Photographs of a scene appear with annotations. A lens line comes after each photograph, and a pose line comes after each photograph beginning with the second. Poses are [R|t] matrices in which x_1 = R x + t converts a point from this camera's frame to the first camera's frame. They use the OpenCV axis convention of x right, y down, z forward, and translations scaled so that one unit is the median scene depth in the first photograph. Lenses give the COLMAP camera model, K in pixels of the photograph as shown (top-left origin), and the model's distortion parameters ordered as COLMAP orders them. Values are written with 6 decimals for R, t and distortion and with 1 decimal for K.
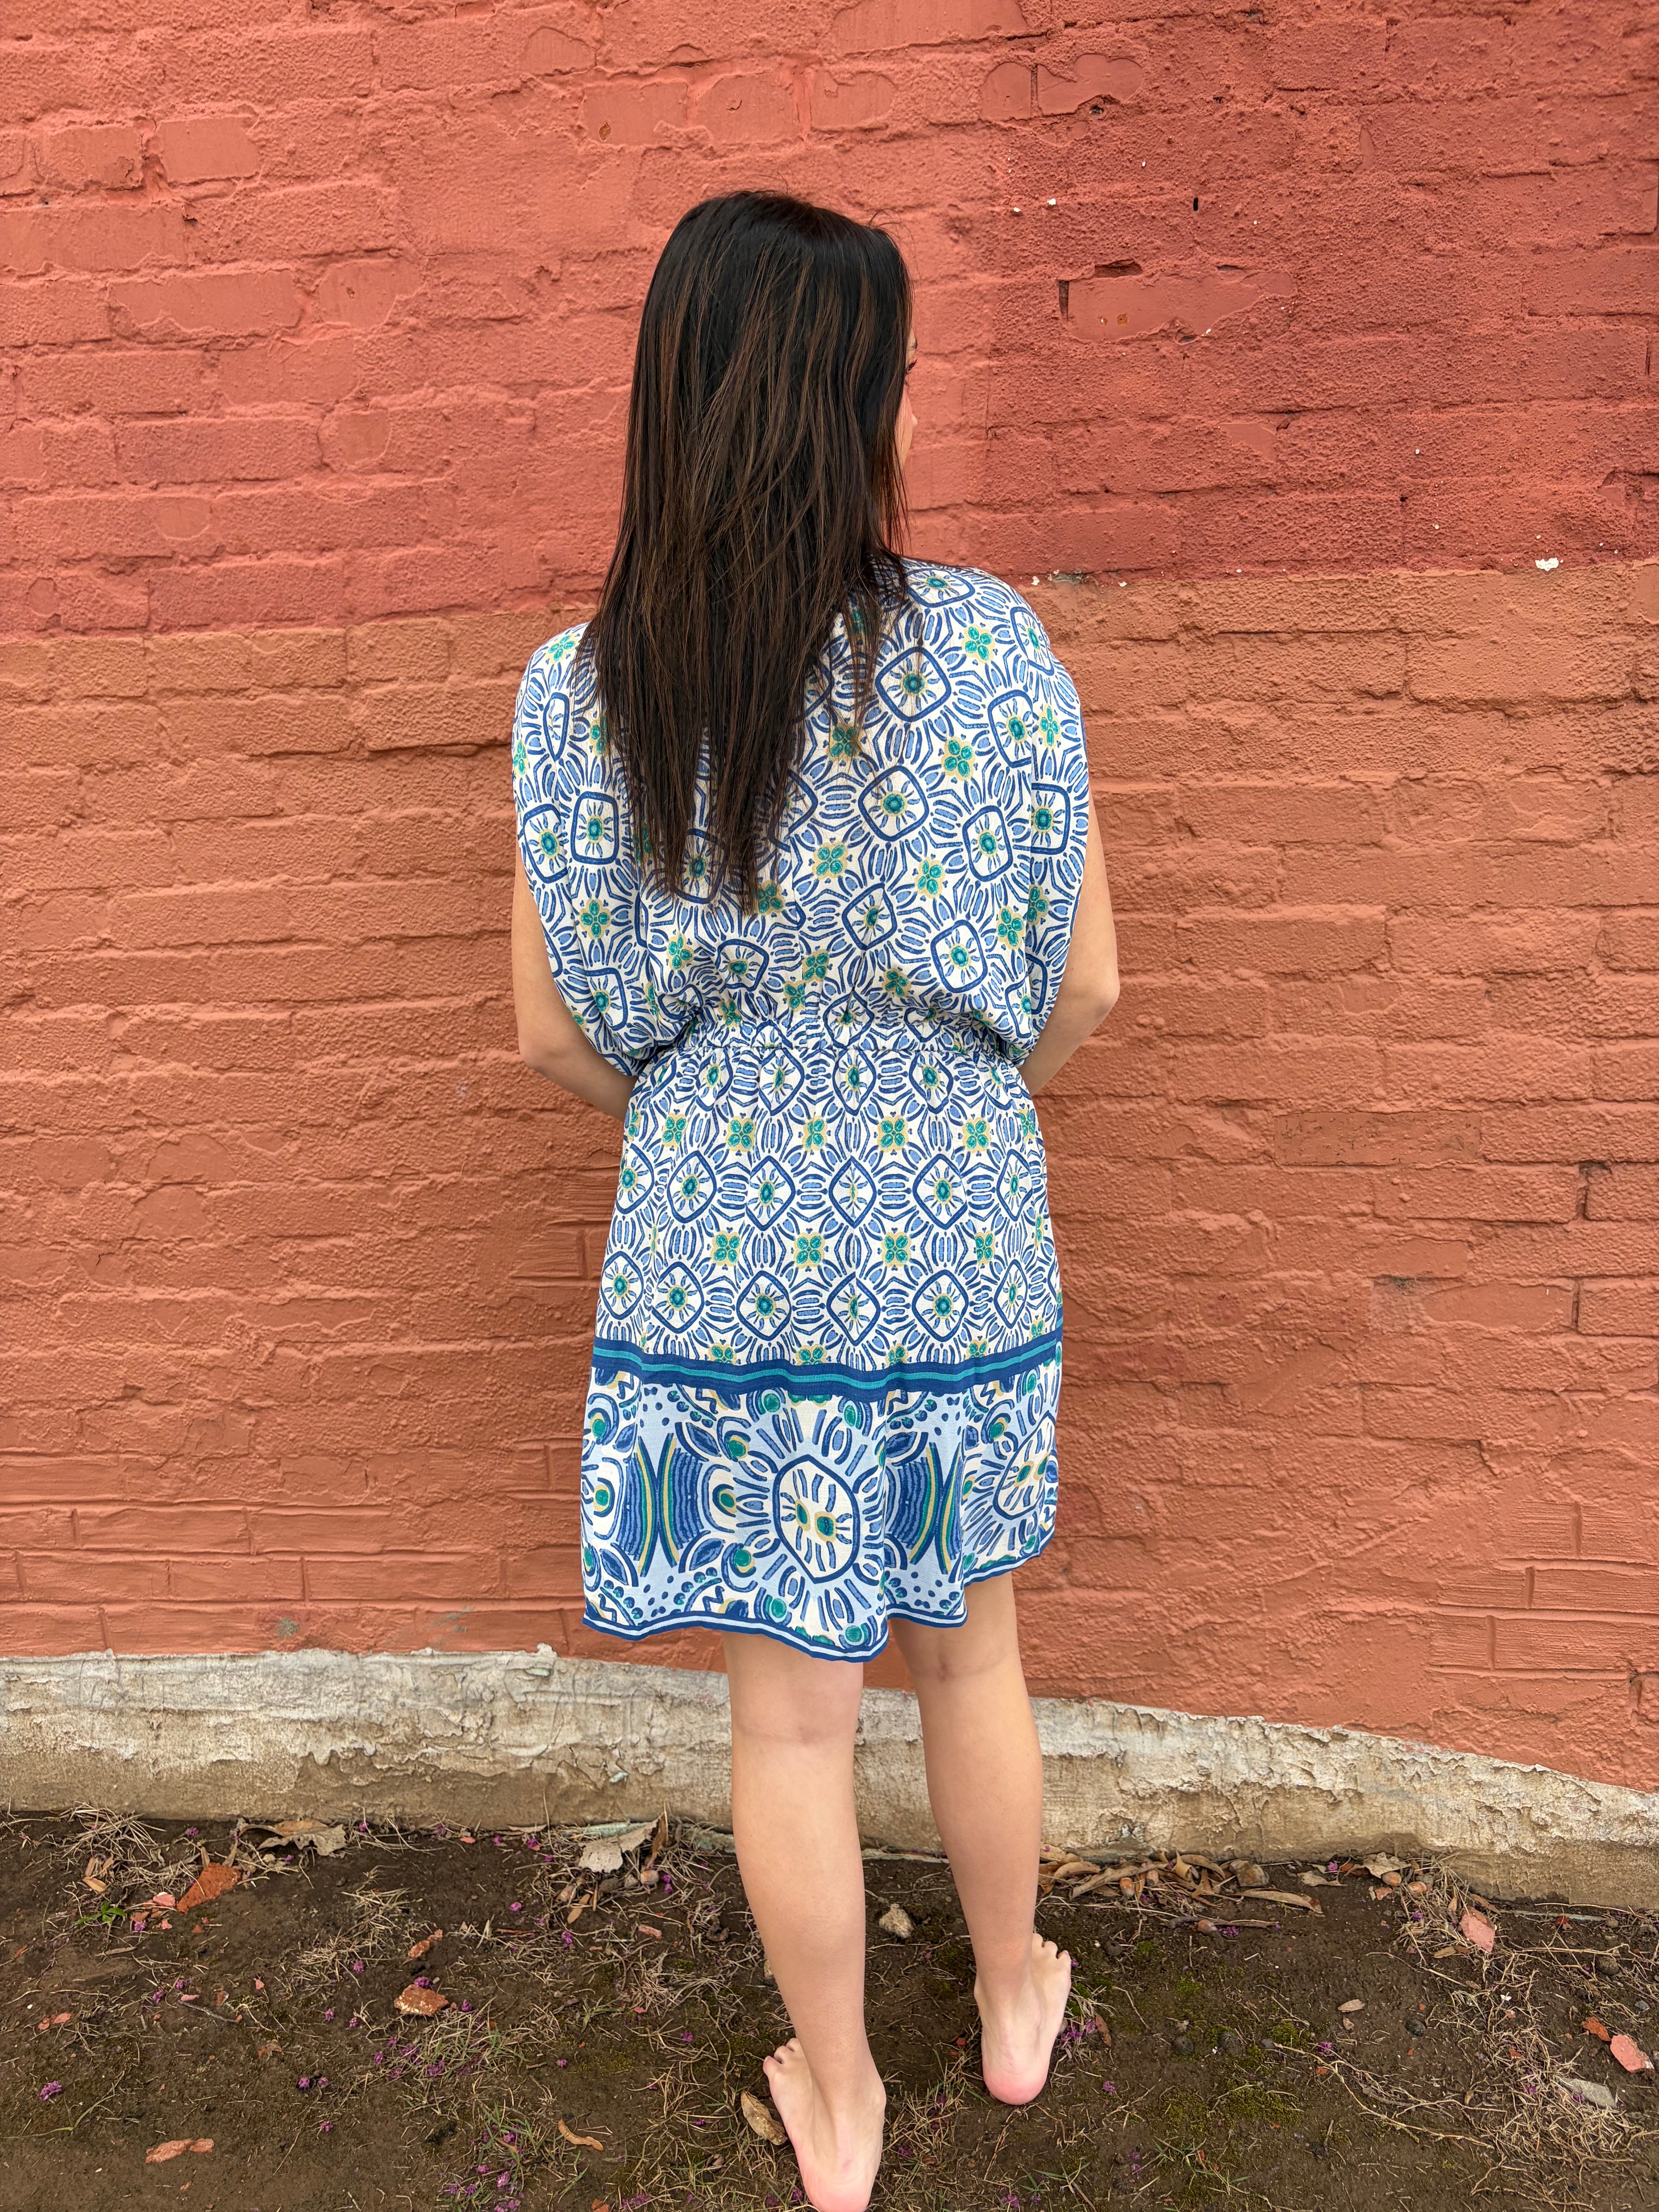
lens RADIAL K [[1604.8, 0, 838.4], [0, 1604.8, 1113.6], [0, 0, 1]] dist [0.035910, -0.032491]
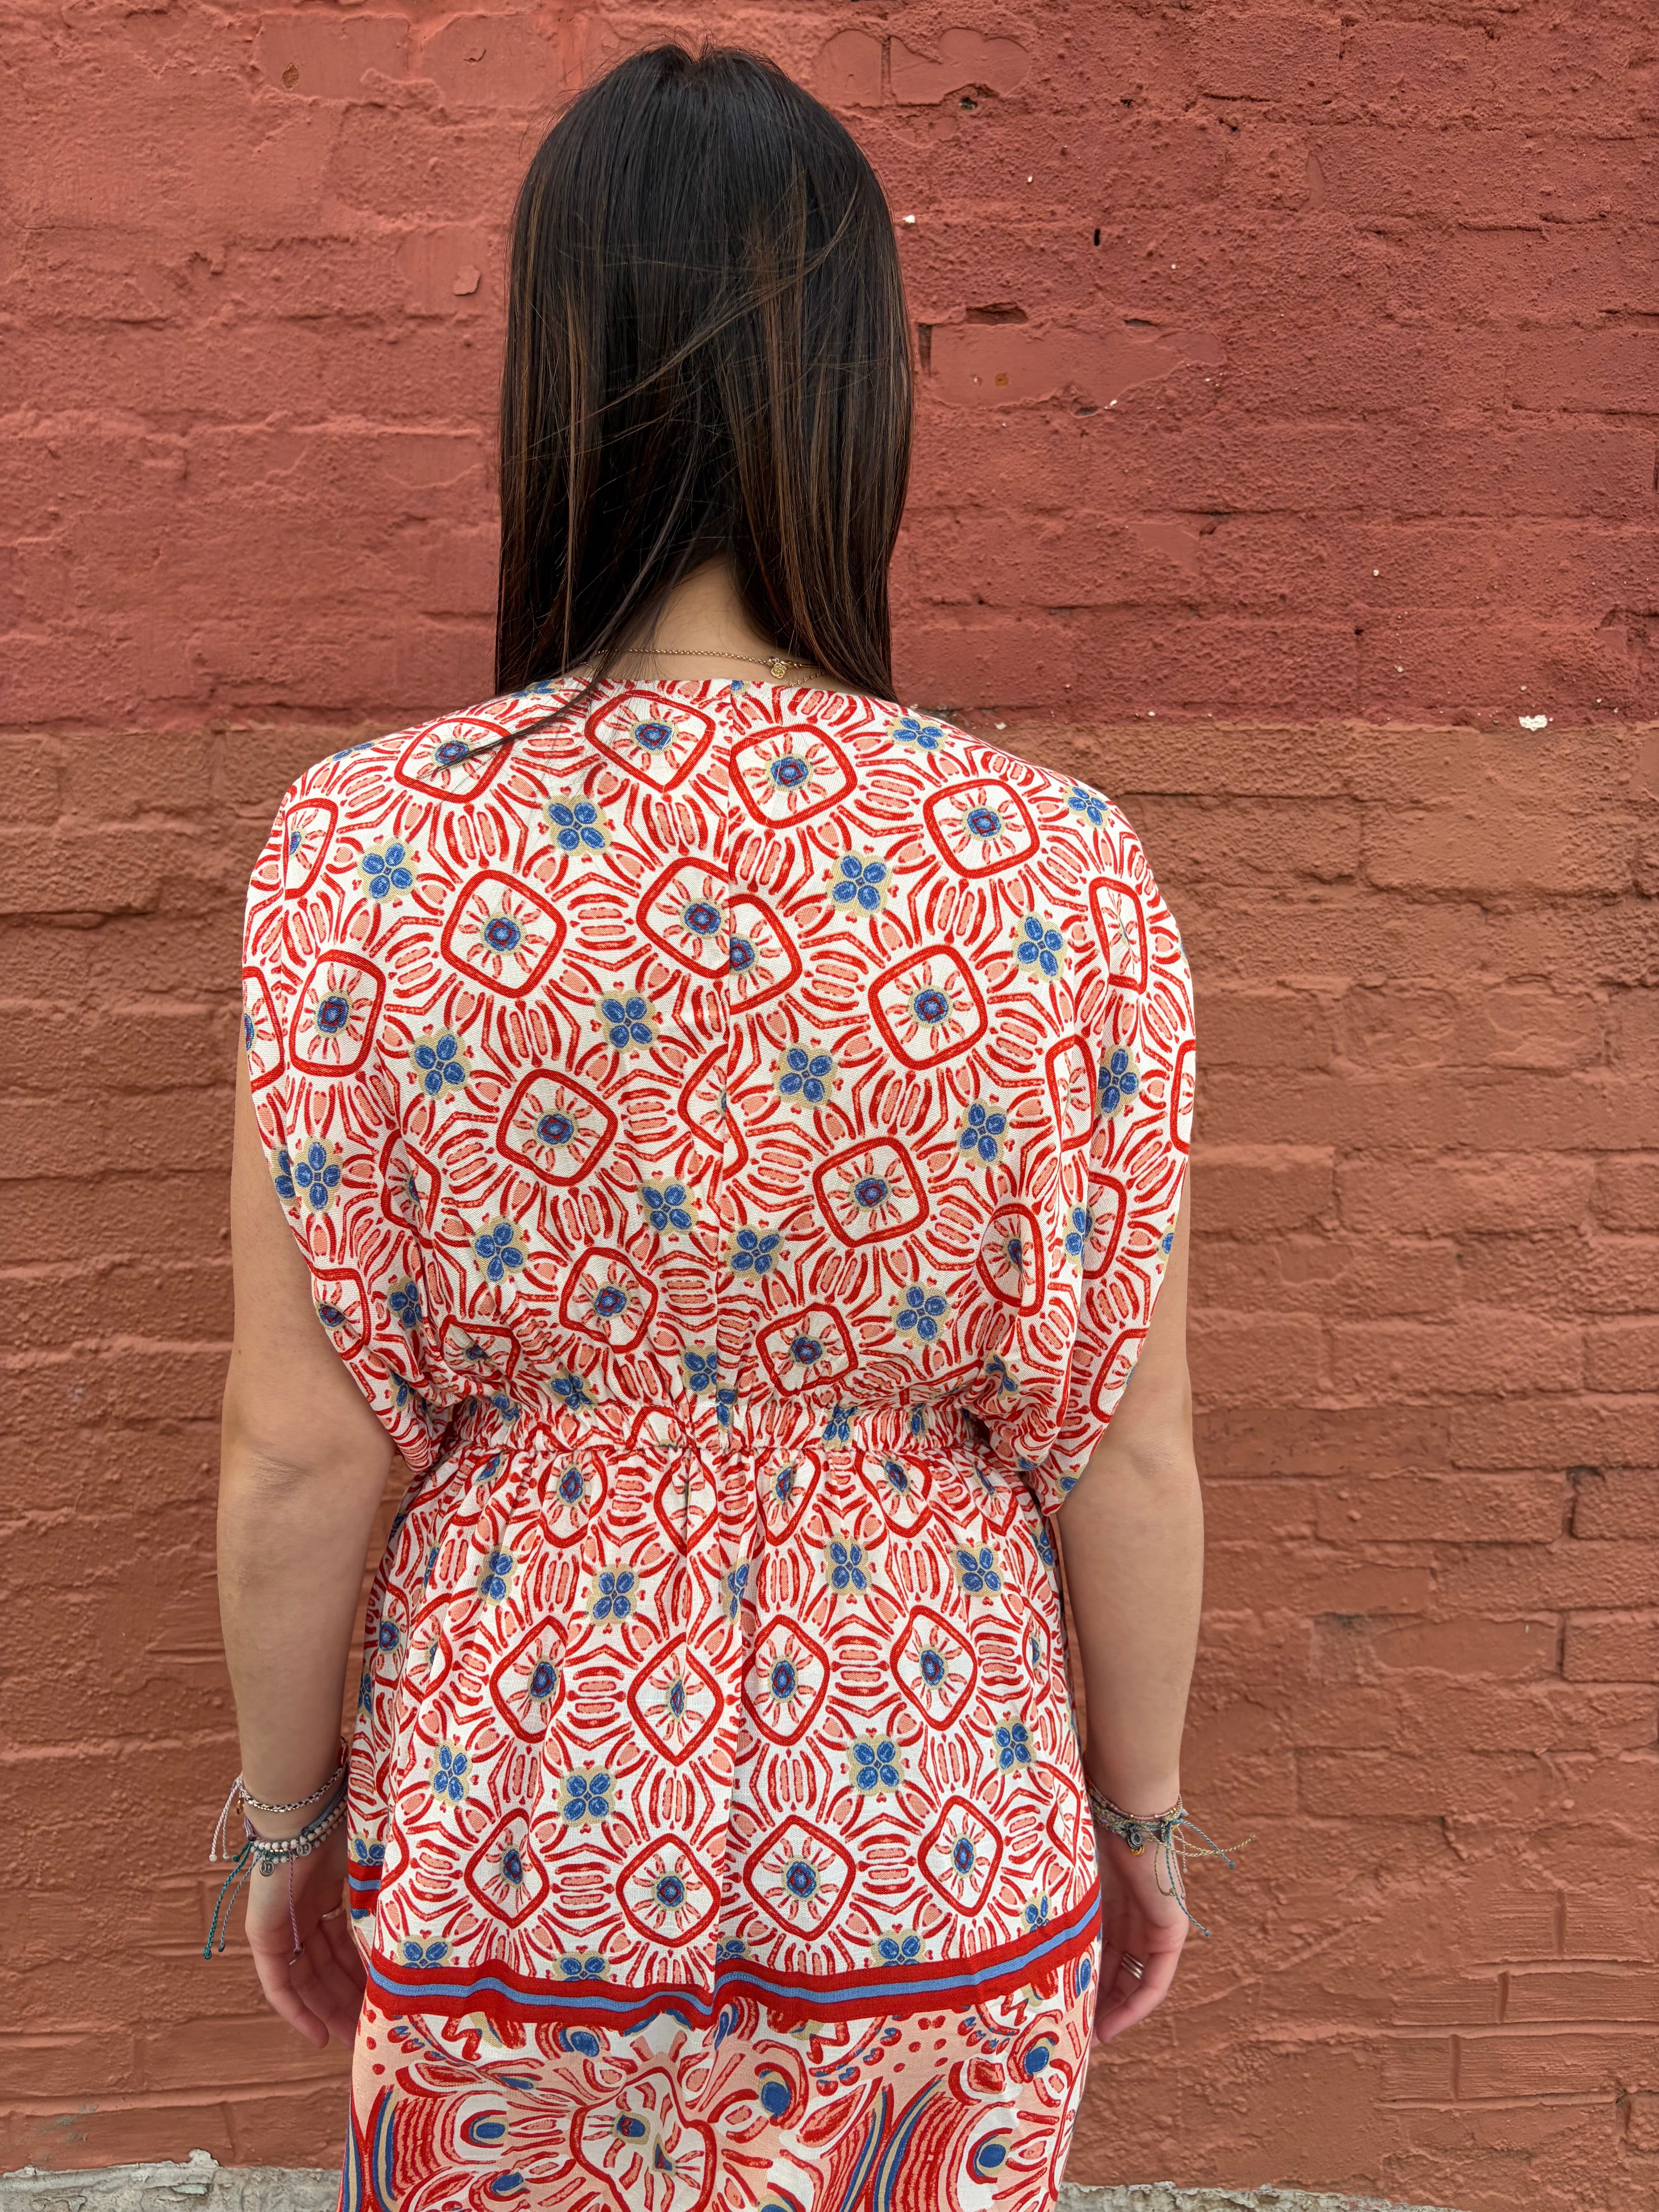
lens RADIAL K [[1461.2, 0, 829.5], [0, 1461.2, 1111.1], [0, 0, 1]] dist [0.031558, -0.027259]
pose [[0.991102, 0.004400, 0.133029, 0.006130], [0.005250, 0.997383, -0.072110, -0.092929], [-0.132998, 0.072166, 0.988485, 0.322974]]
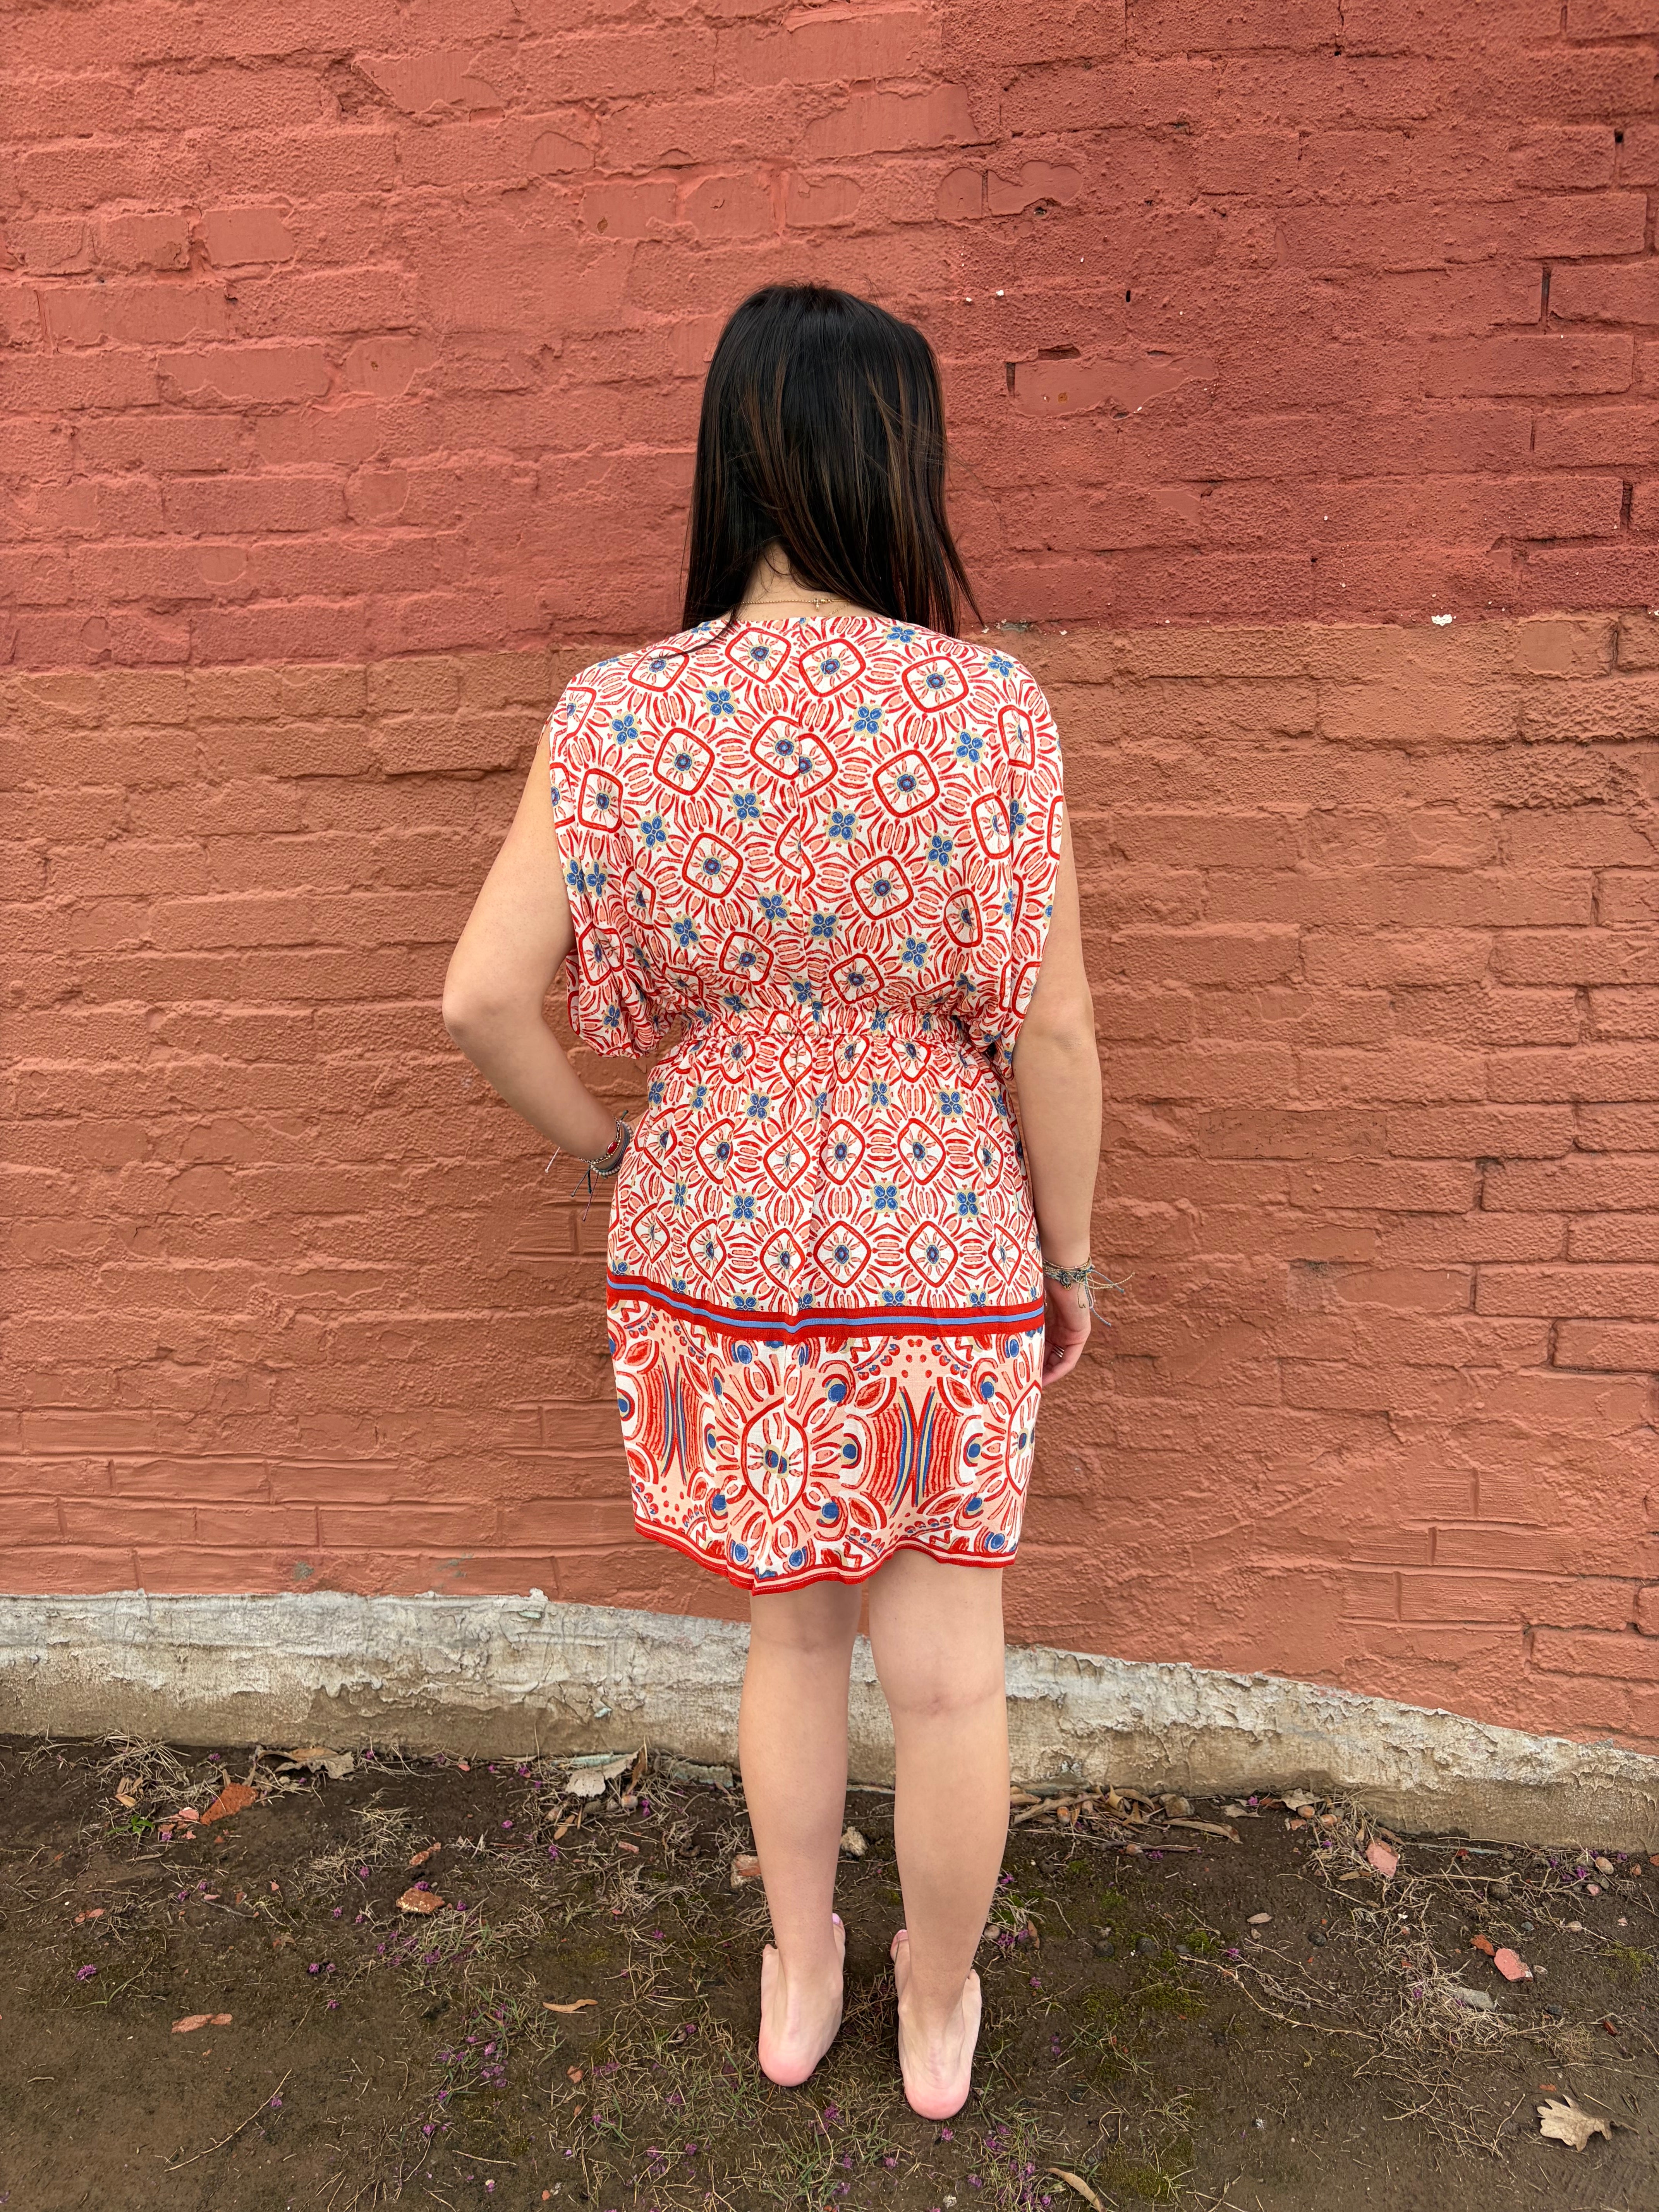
lens RADIAL K [[1604.8, 0, 839.0], [0, 1604.8, 1122.3], [0, 0, 1]] dist [0.035910, -0.032491]
pose [[0.999896, 0.011704, -0.008430, 0.032475], [-0.011699, 0.999931, 0.000671, 0.009922], [0.008437, -0.000572, 0.999964, -0.105884]]
